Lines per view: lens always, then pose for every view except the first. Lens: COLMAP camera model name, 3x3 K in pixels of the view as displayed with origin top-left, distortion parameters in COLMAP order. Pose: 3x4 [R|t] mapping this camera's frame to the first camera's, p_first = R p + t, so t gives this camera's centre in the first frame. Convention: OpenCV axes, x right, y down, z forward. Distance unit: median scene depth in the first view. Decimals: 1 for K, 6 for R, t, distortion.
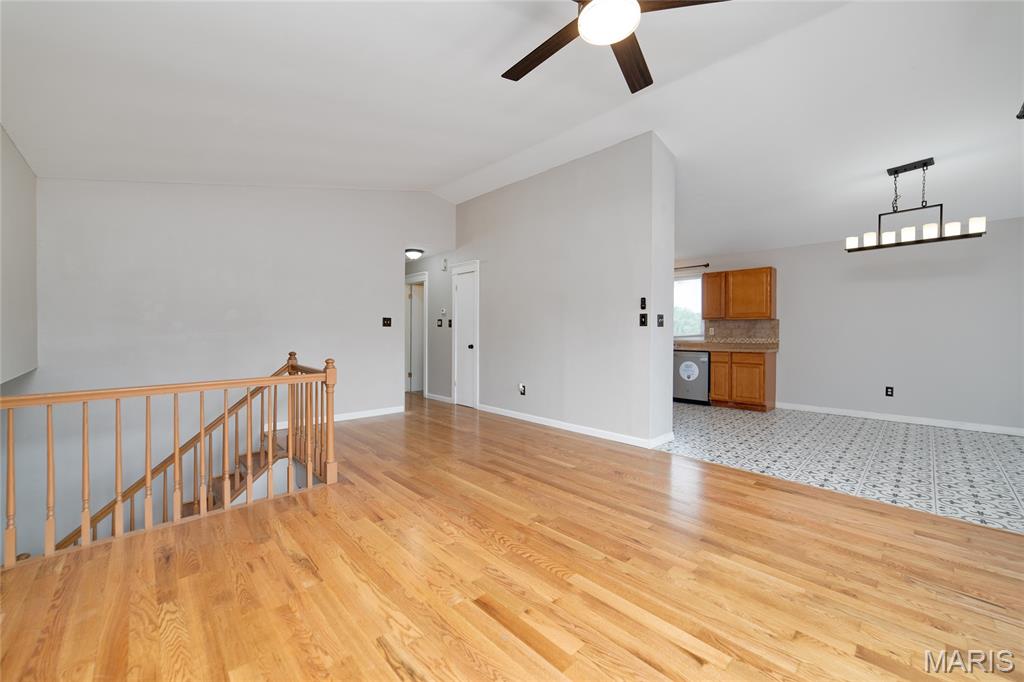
lens RADIAL K [[397.6, 0, 513.6], [0, 397.6, 339.2], [0, 0, 1]] dist [-0.019265, 0.001691]
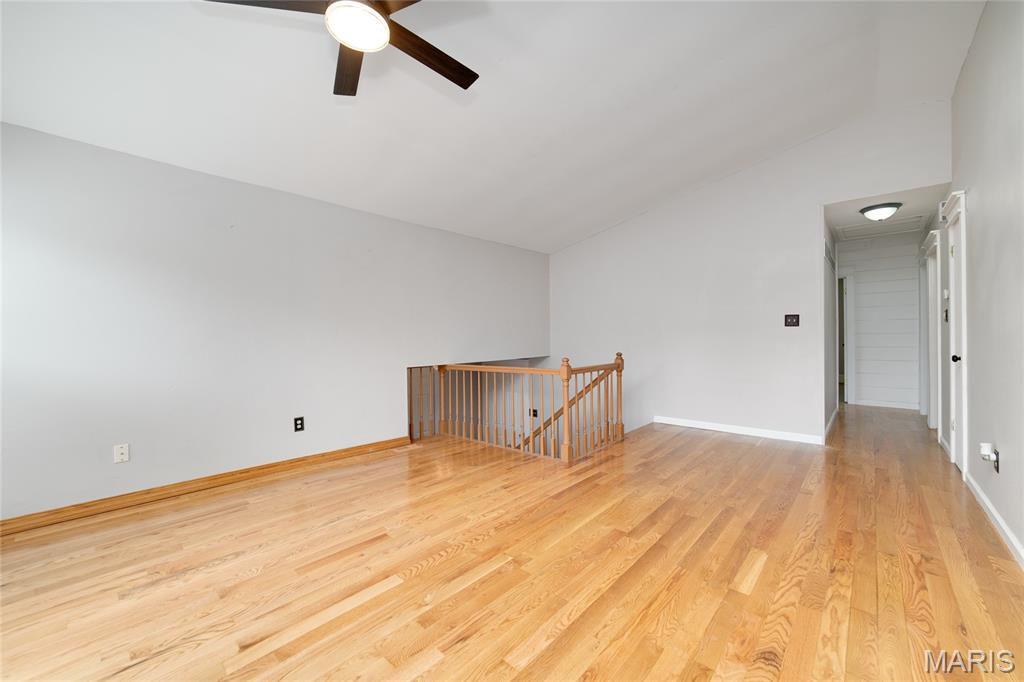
lens RADIAL K [[397.6, 0, 515.5], [0, 397.6, 340.4], [0, 0, 1]] dist [-0.019265, 0.001691]
pose [[0.069181, -0.001072, -0.997604, 0.774748], [-0.006683, 0.999976, -0.001538, -0.000846], [0.997582, 0.006773, 0.069172, 0.811808]]
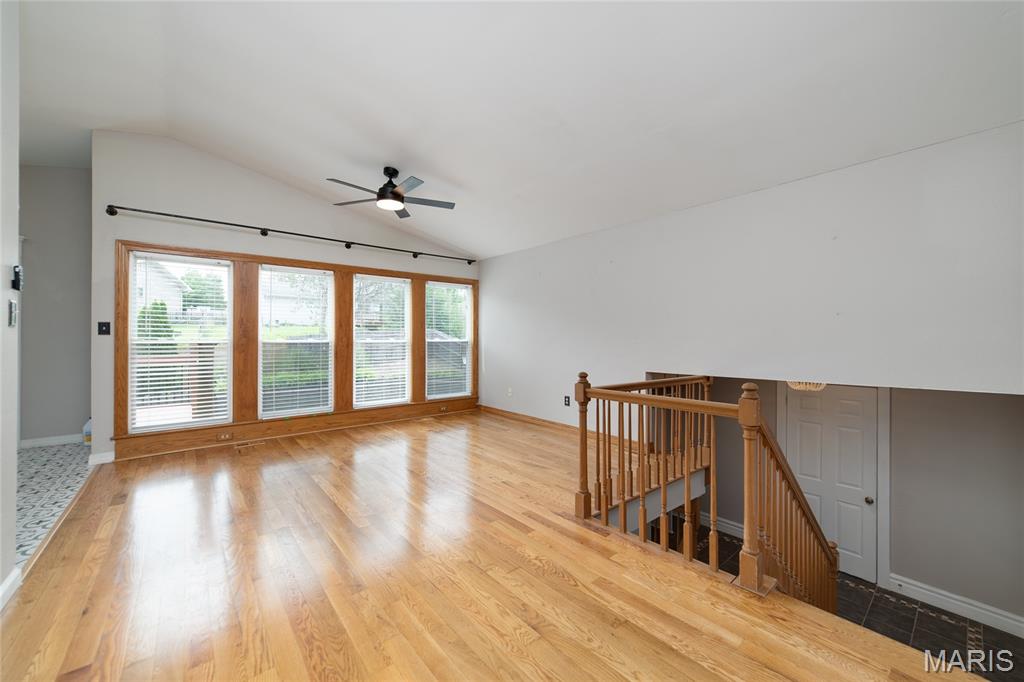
lens RADIAL K [[397.6, 0, 511.6], [0, 397.6, 338.5], [0, 0, 1]] dist [-0.019265, 0.001691]
pose [[-0.996679, -0.001911, 0.081404, -0.403957], [-0.000760, 0.999899, 0.014167, -0.037993], [-0.081423, 0.014058, -0.996581, 1.995764]]
